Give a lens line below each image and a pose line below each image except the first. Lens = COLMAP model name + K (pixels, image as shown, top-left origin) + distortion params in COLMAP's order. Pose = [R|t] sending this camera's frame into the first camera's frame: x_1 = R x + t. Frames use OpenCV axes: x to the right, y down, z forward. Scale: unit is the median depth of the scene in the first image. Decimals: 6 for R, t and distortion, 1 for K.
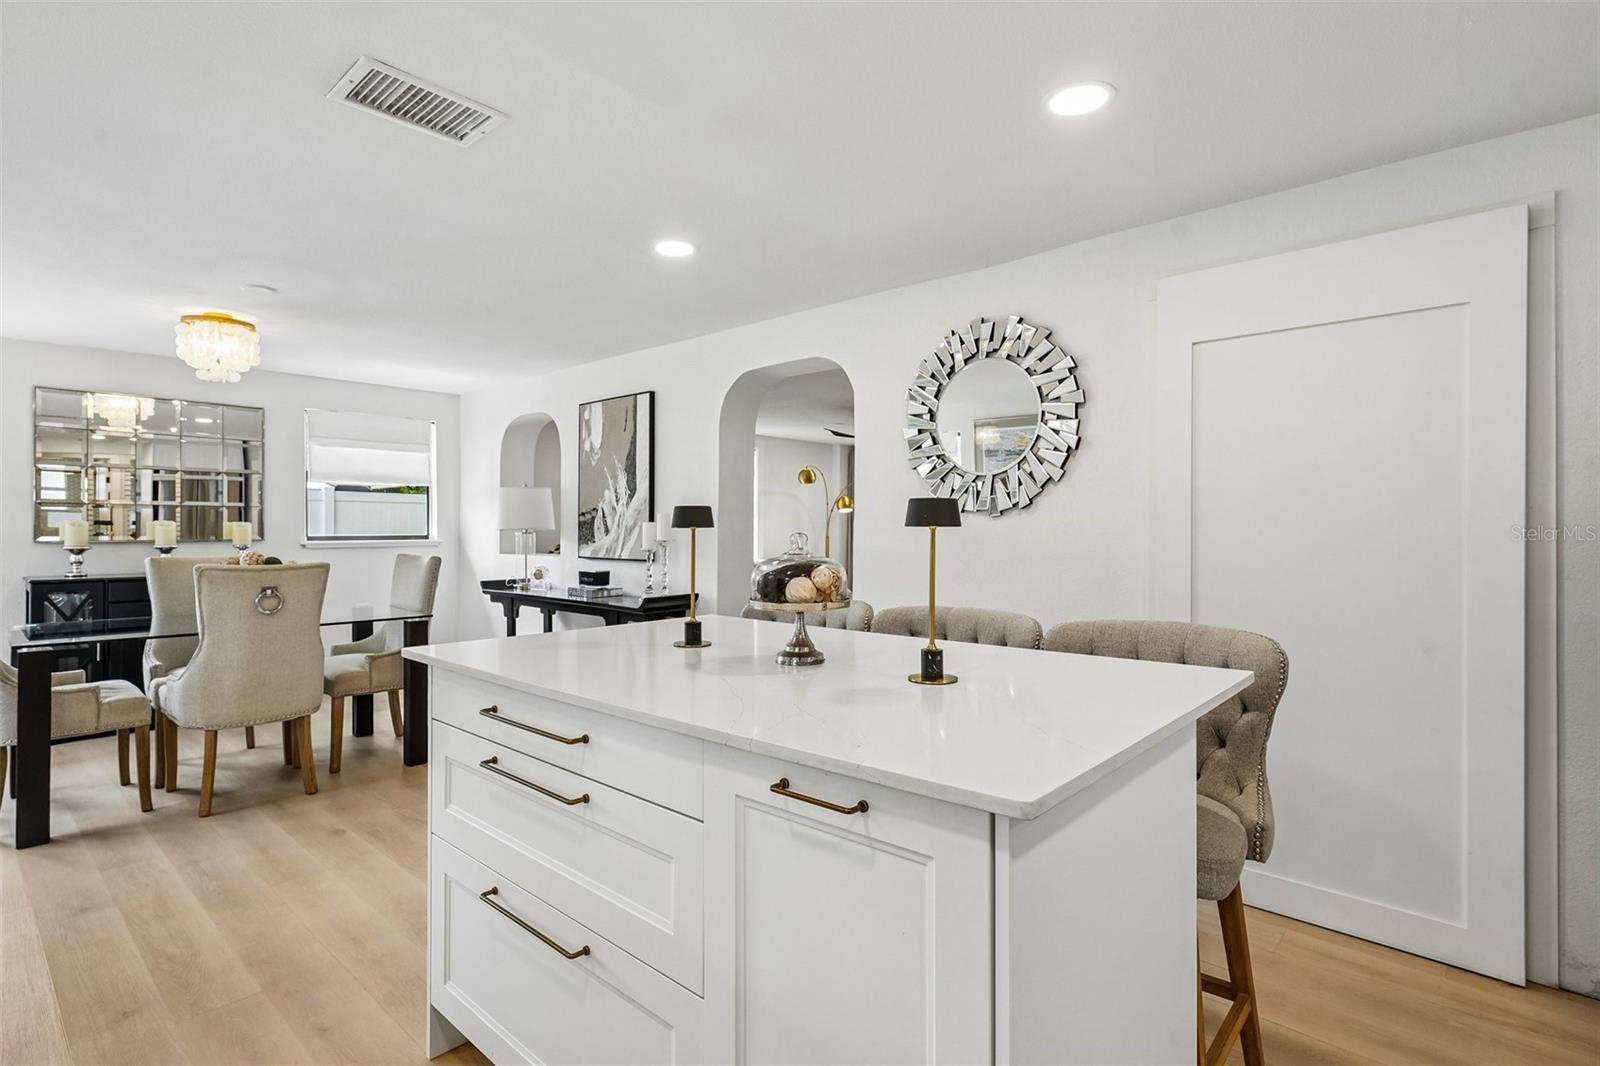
lens RADIAL K [[787.2, 0, 791.0], [0, 787.2, 528.1], [0, 0, 1]] dist [-0.000639, 0.005315]
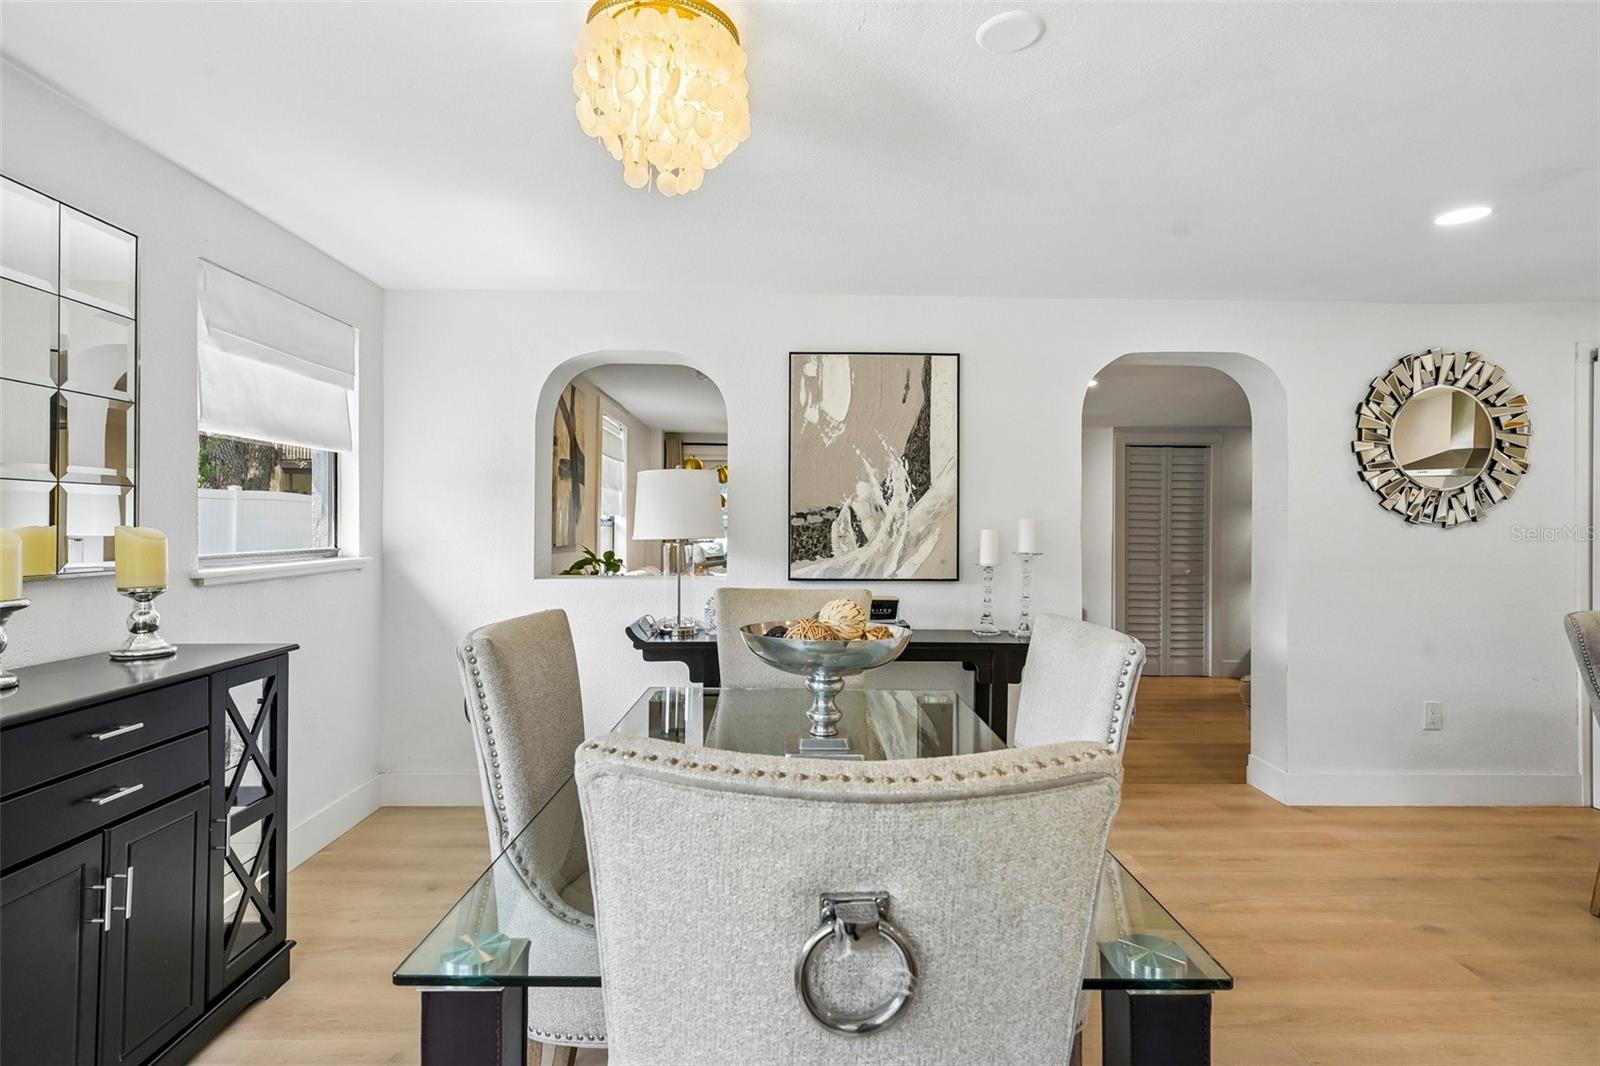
lens RADIAL K [[787.2, 0, 791.0], [0, 787.2, 528.1], [0, 0, 1]] dist [-0.000639, 0.005315]
pose [[0.722680, 0.000586, 0.691182, -0.825547], [-0.003825, 0.999988, 0.003151, -0.009989], [-0.691172, -0.004921, 0.722674, 0.577465]]
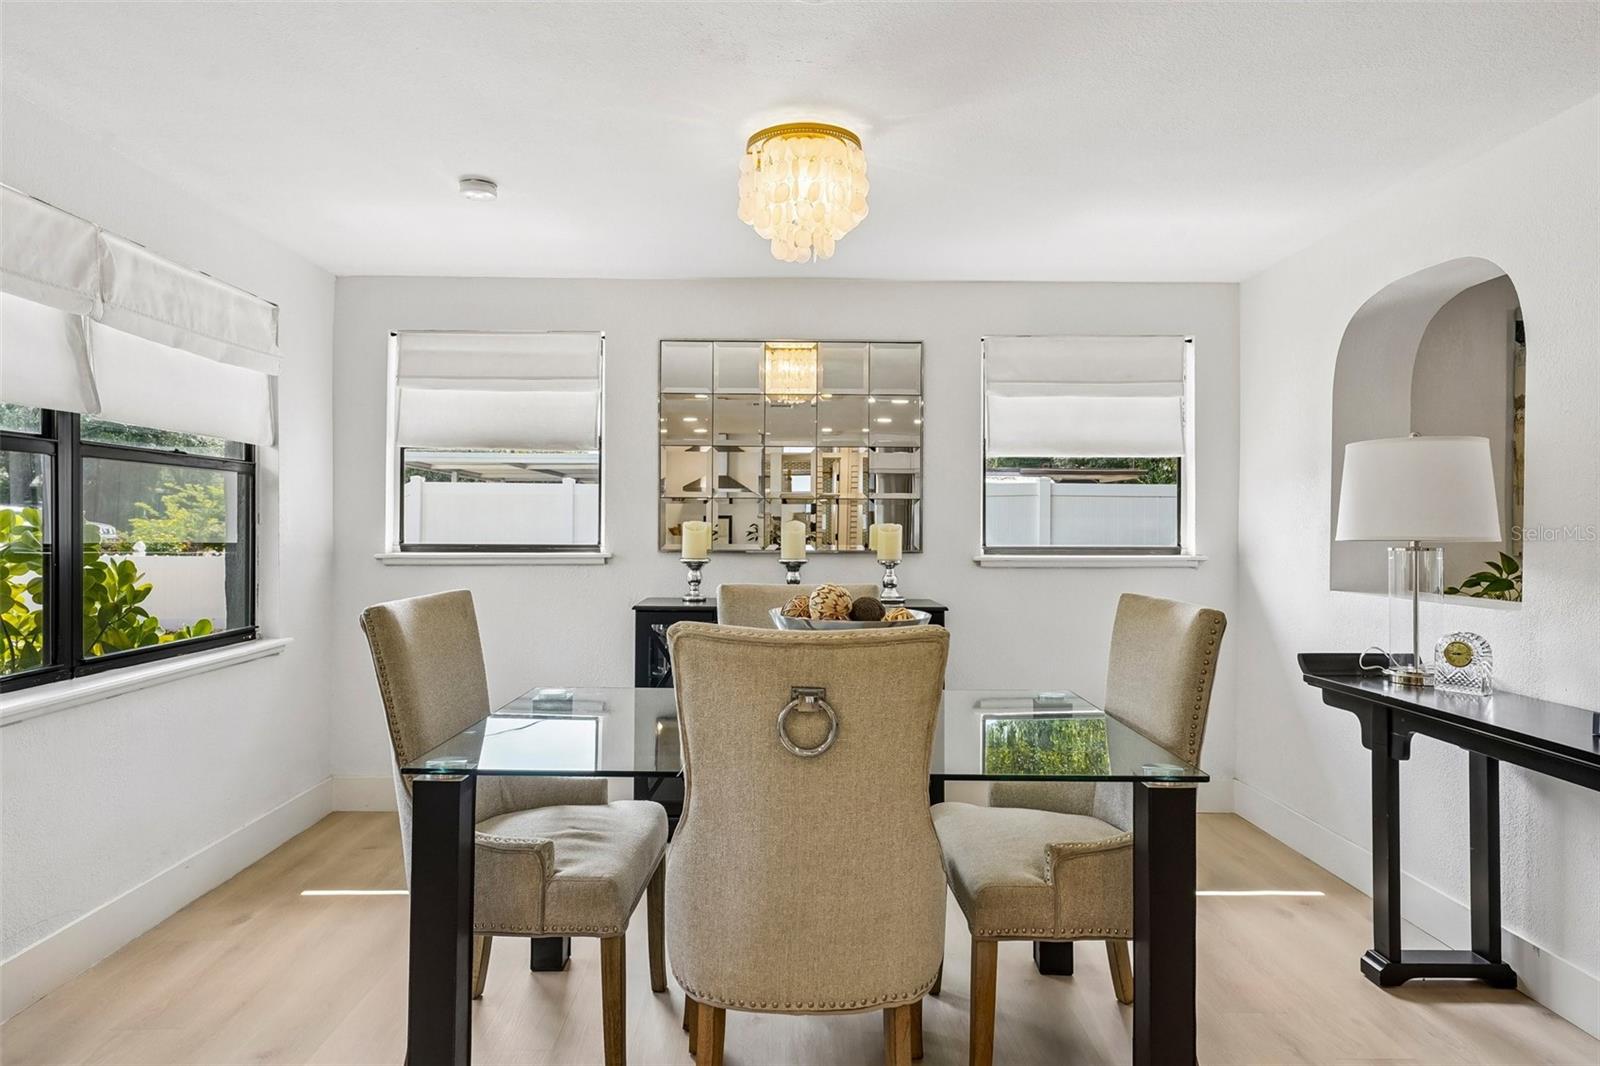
lens RADIAL K [[931.4, 0, 794.2], [0, 931.4, 528.7], [0, 0, 1]] dist [0.016757, 0.003378]
pose [[0.689249, 0.003076, -0.724518, -0.238540], [-0.004551, 0.999990, -0.000085, -0.003556], [0.724510, 0.003356, 0.689256, 0.488639]]
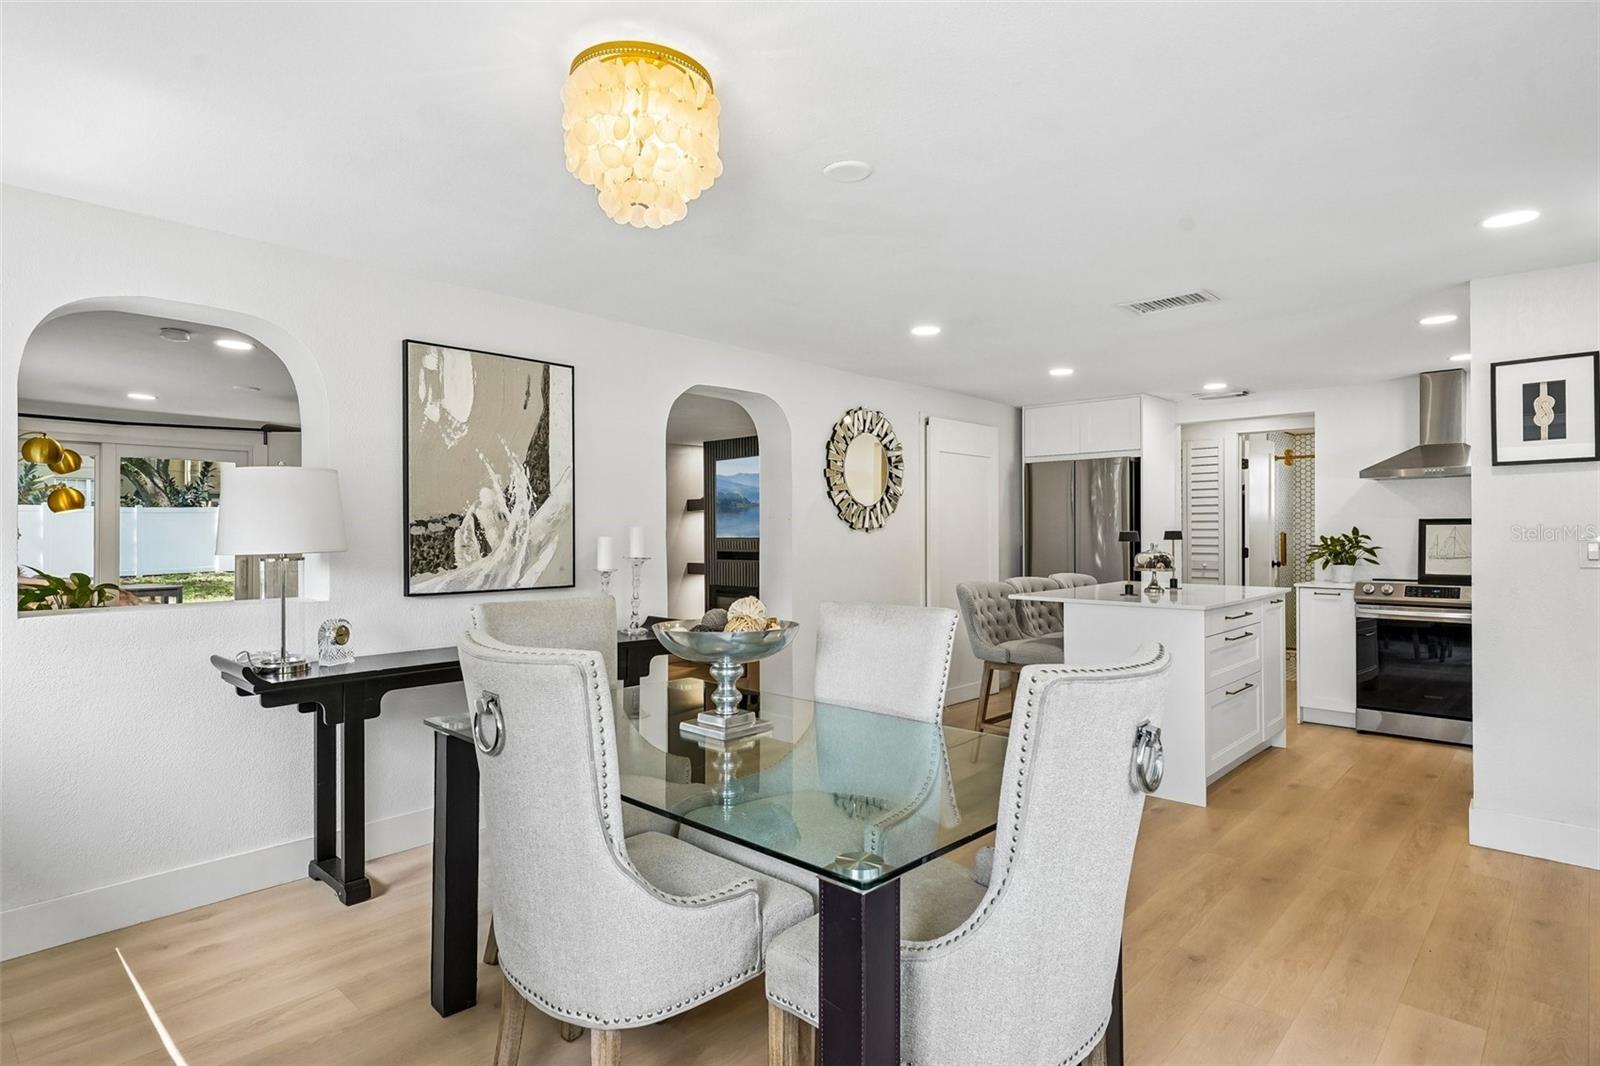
lens RADIAL K [[857.0, 0, 792.0], [0, 857.0, 530.4], [0, 0, 1]] dist [0.014366, 0.000135]
pose [[0.005955, -0.001391, 0.999981, -1.035374], [0.001216, 0.999998, 0.001384, -0.014390], [-0.999982, 0.001208, 0.005957, 0.793446]]
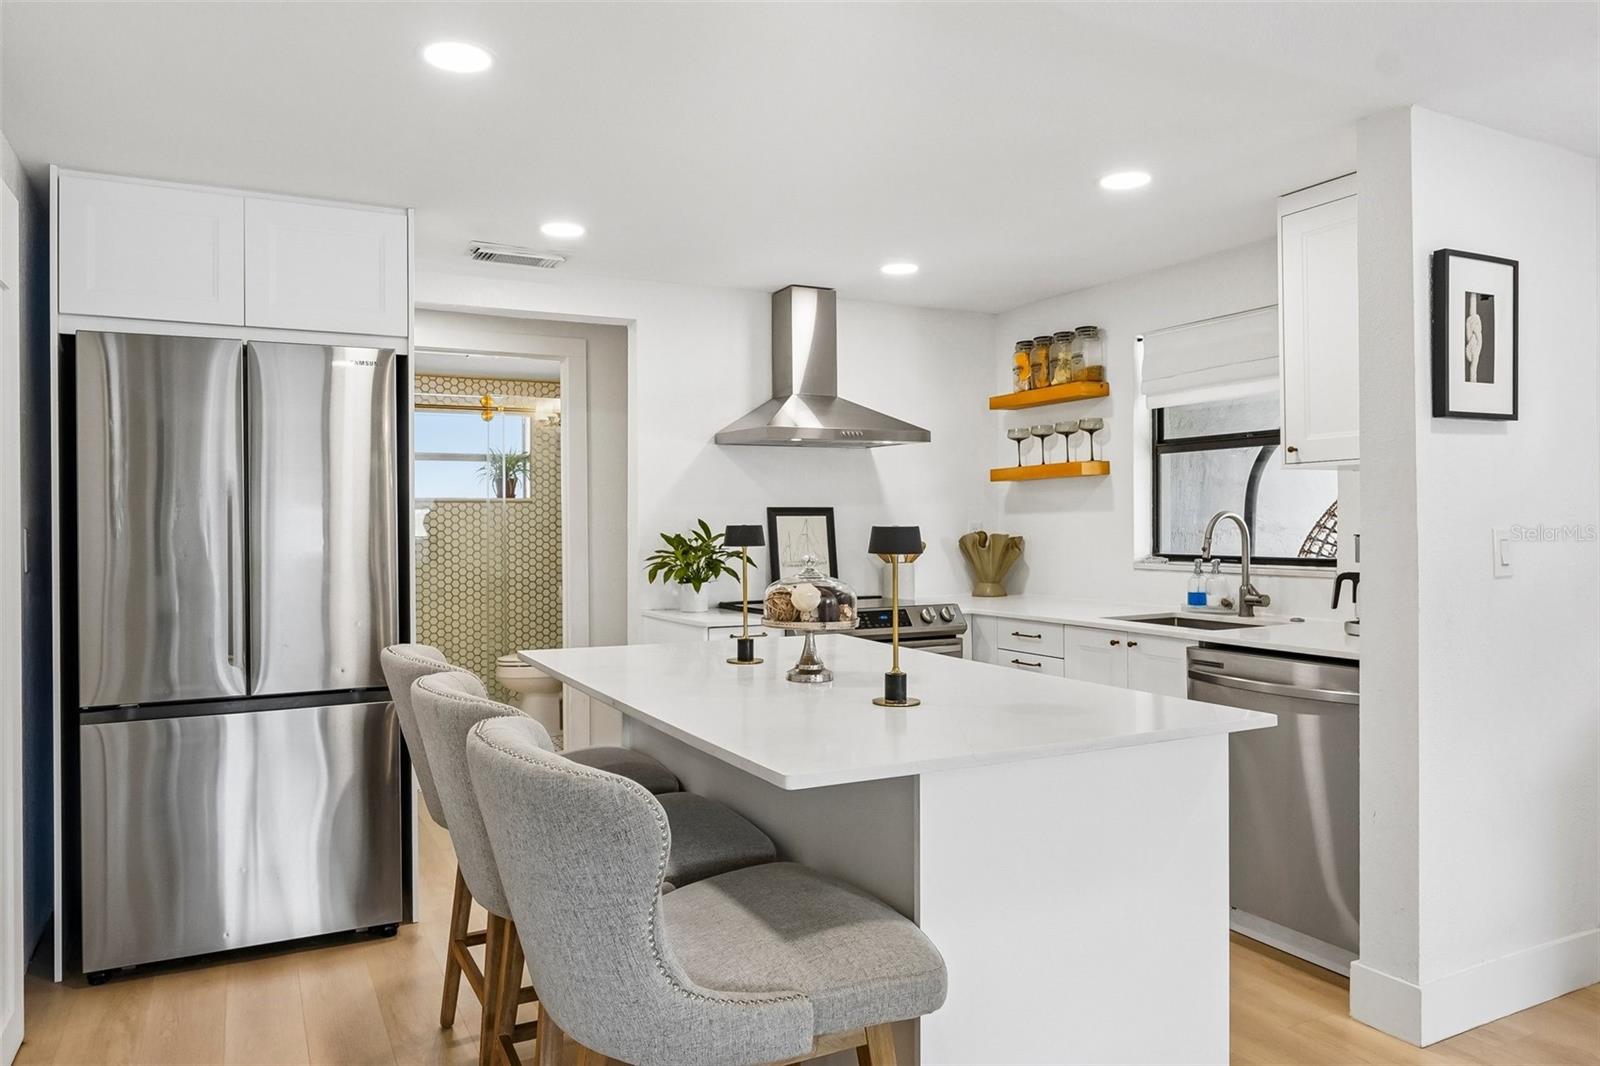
lens RADIAL K [[1072.1, 0, 787.2], [0, 1072.1, 526.3], [0, 0, 1]] dist [-0.004301, -0.000828]
pose [[-0.936382, 0.001191, 0.350982, -0.165272], [0.002180, 0.999995, 0.002423, -0.012481], [-0.350977, 0.003033, -0.936379, 0.844130]]
